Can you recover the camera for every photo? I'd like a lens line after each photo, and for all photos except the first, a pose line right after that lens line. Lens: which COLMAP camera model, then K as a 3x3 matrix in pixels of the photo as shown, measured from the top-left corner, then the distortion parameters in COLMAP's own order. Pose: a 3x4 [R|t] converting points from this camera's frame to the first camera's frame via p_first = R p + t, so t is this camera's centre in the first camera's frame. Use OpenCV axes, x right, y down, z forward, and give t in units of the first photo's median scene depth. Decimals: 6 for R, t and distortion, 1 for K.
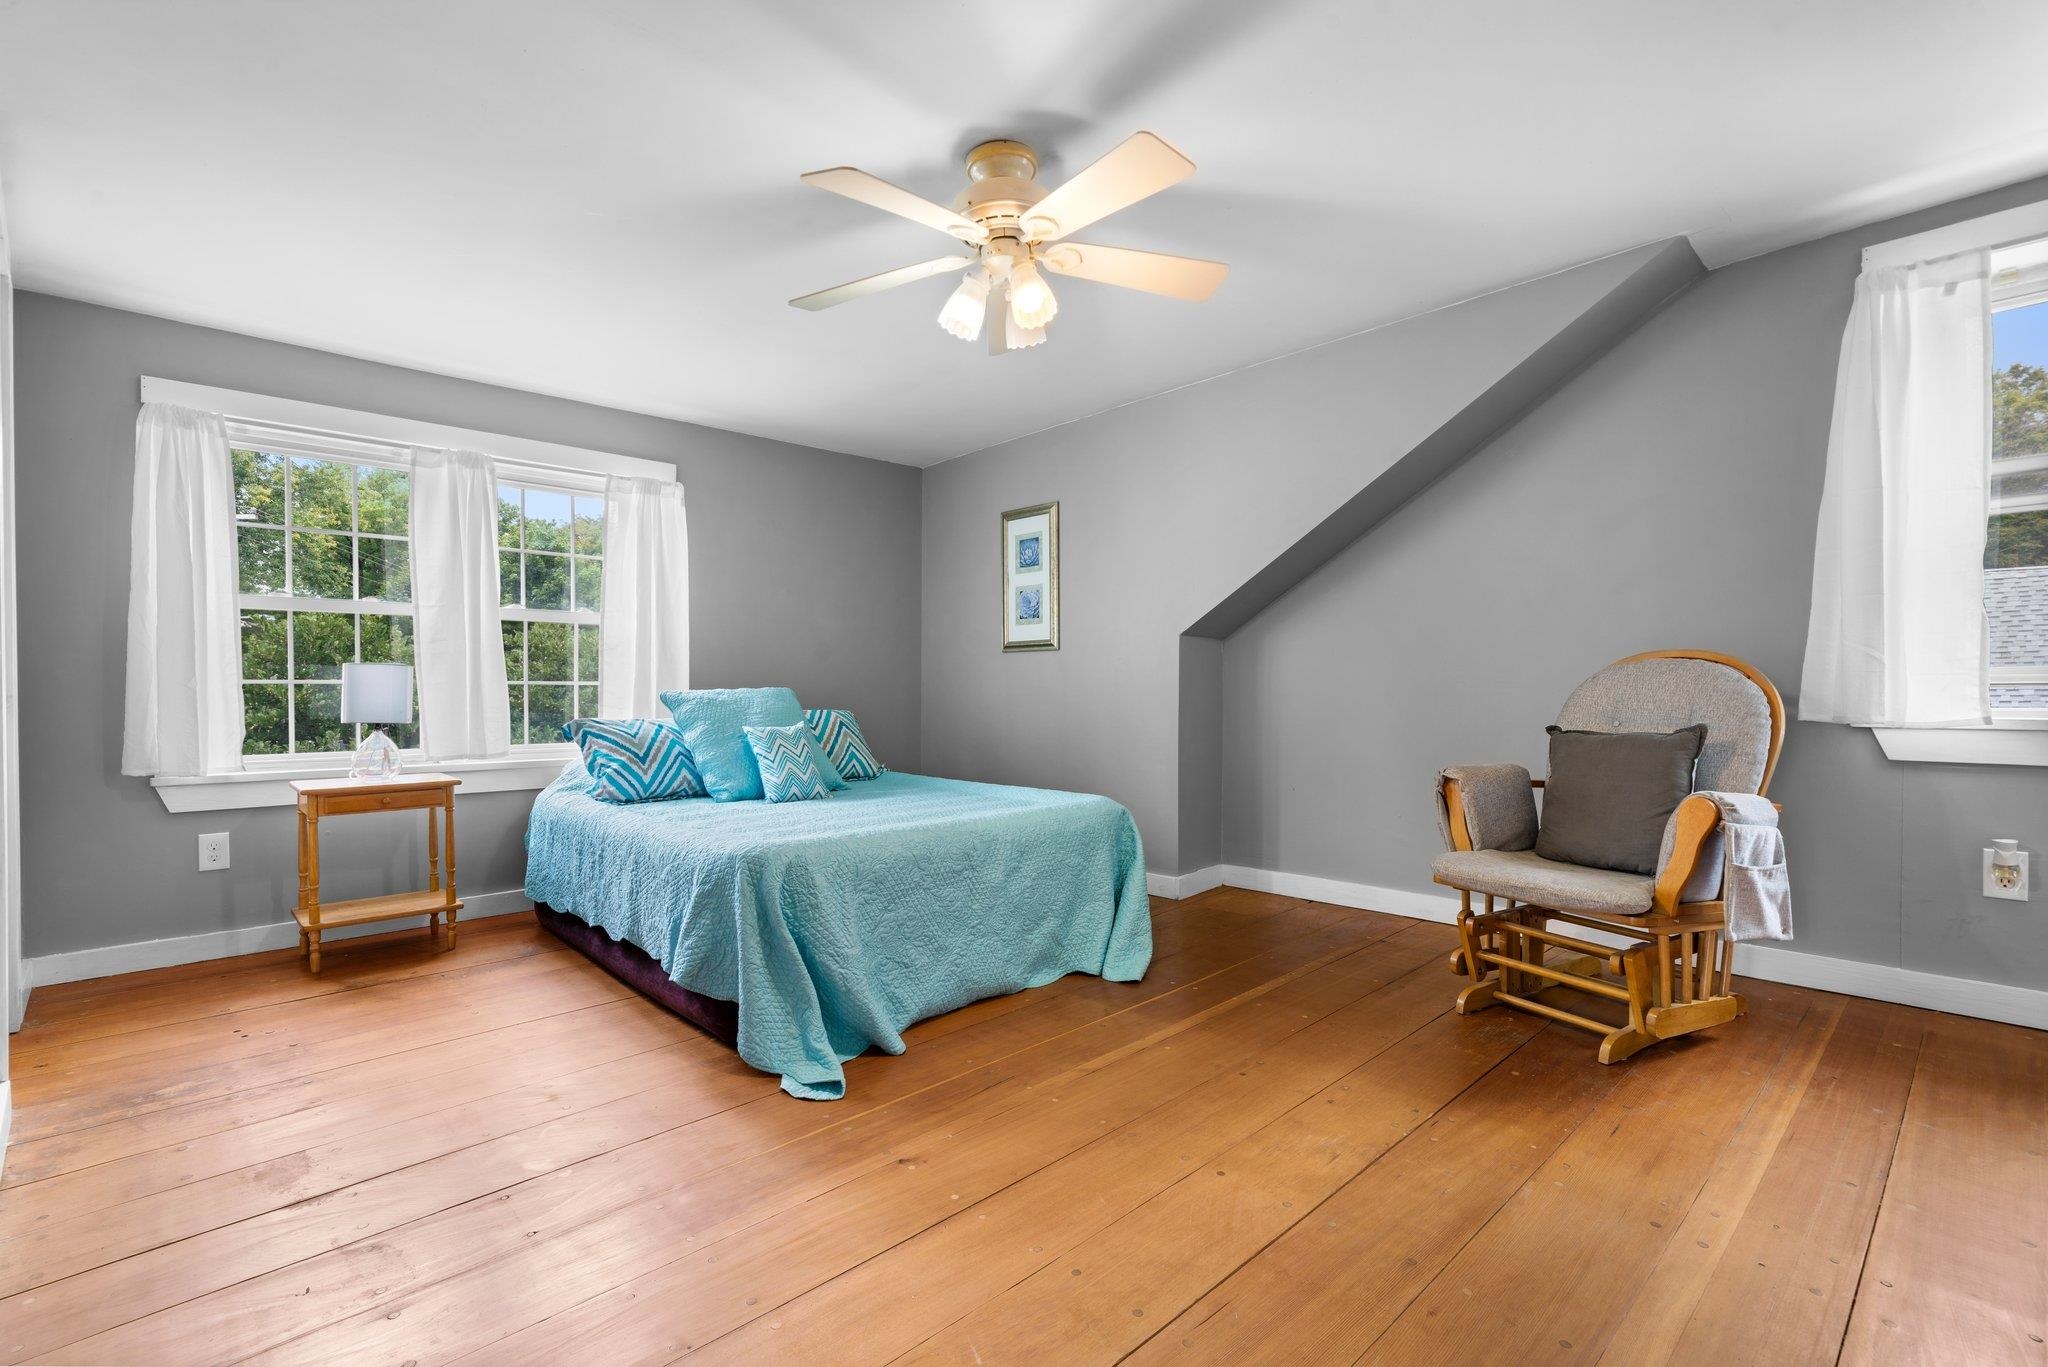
lens RADIAL K [[940.2, 0, 1014.5], [0, 940.2, 695.5], [0, 0, 1]] dist [0.002083, 0.000224]
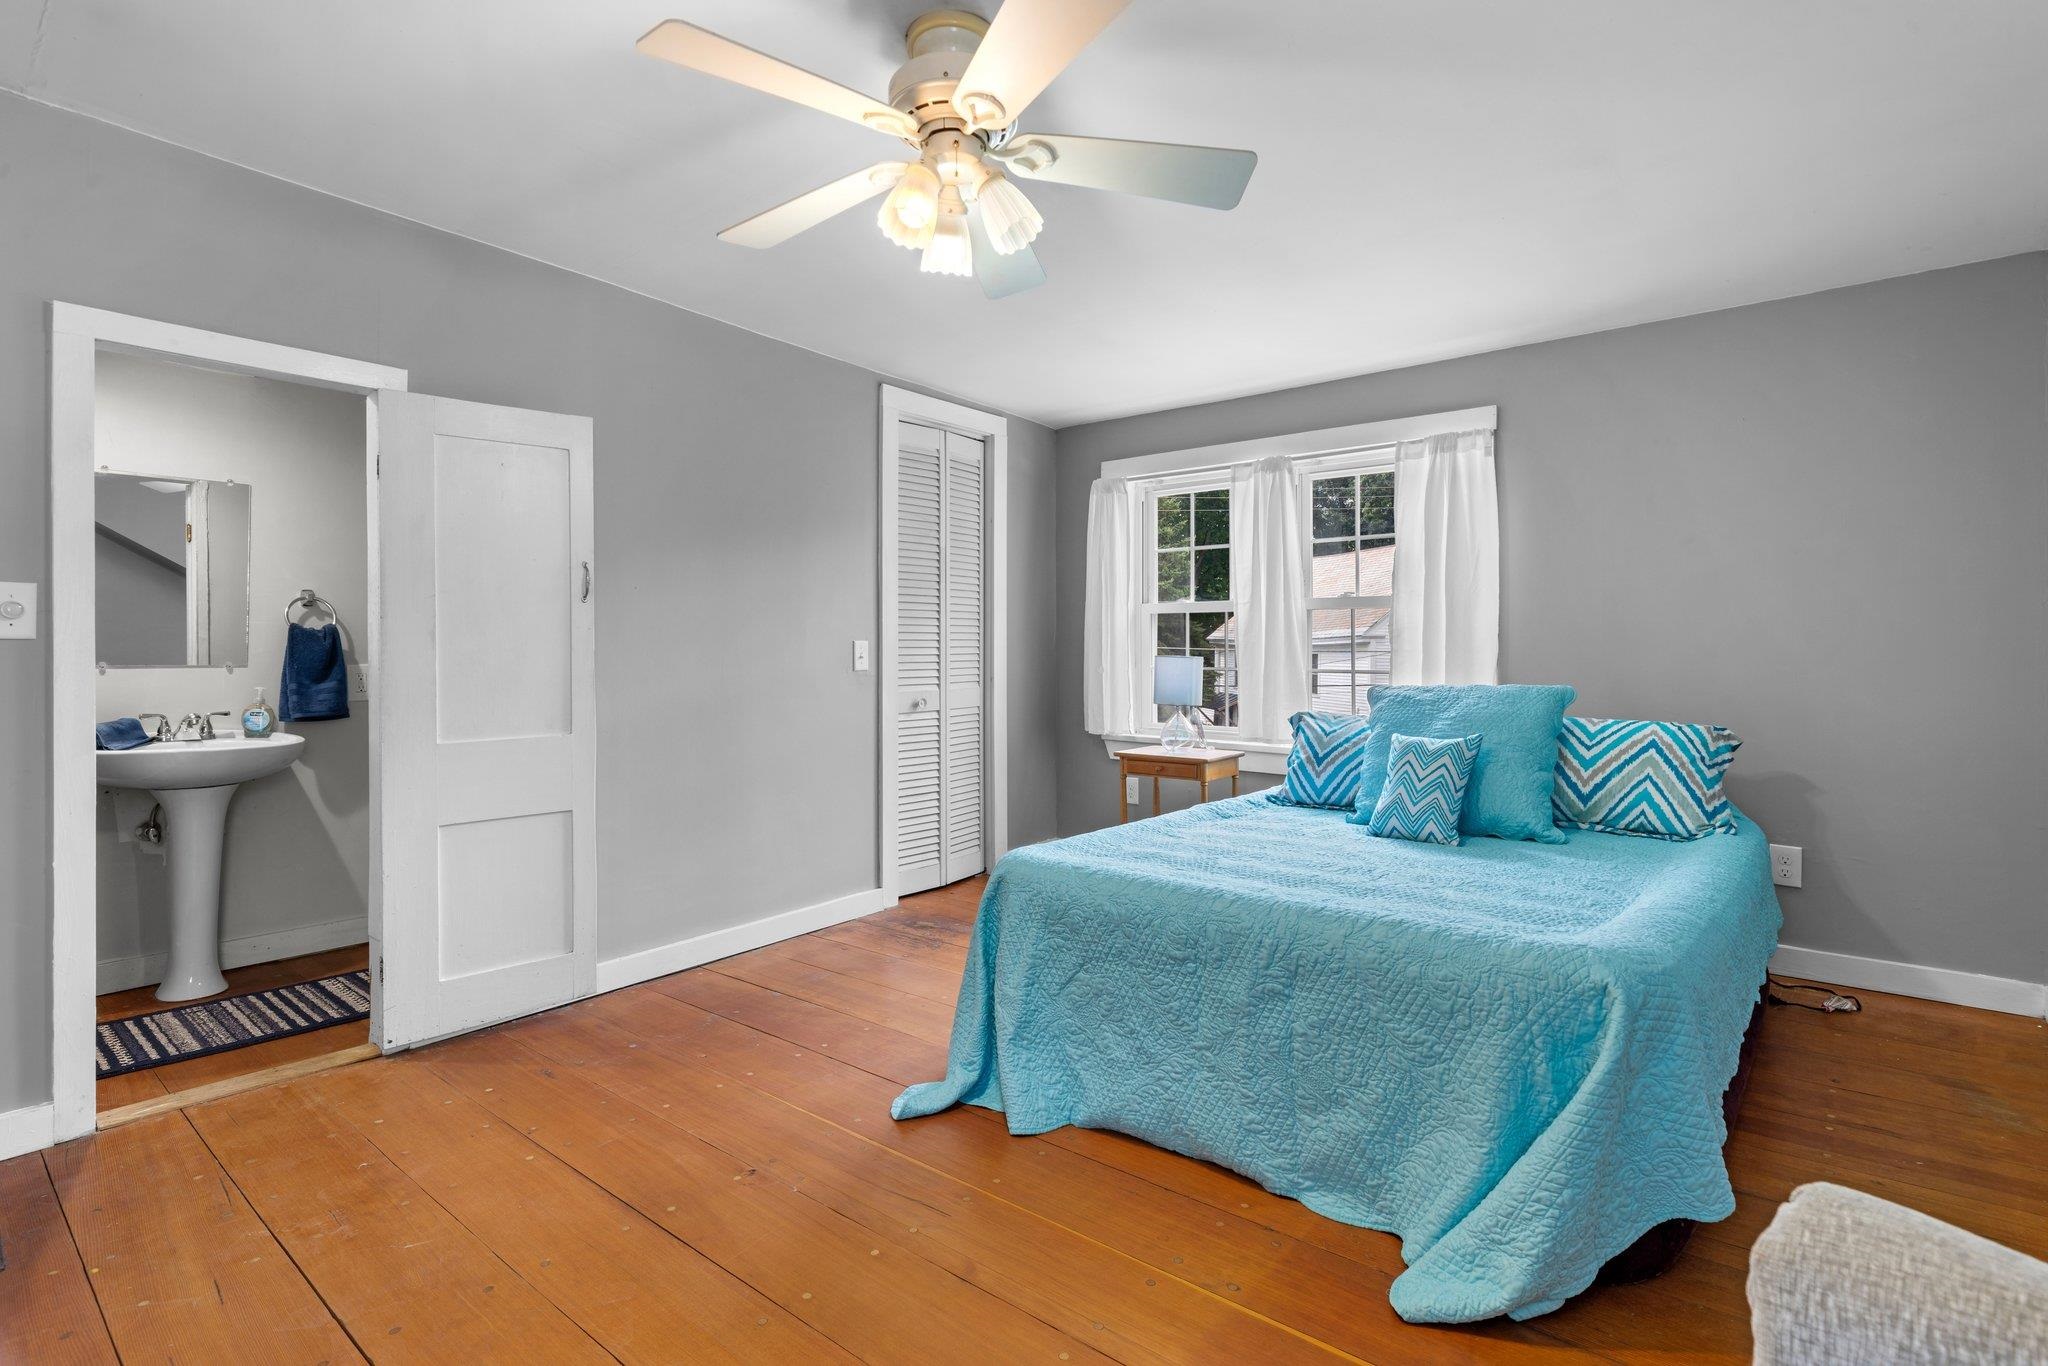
lens RADIAL K [[940.2, 0, 997.6], [0, 940.2, 647.7], [0, 0, 1]] dist [0.002083, 0.000224]
pose [[0.140790, -0.005832, -0.990022, 0.463212], [-0.013603, 0.999877, -0.007825, -0.029619], [0.989946, 0.014569, 0.140693, 0.565780]]
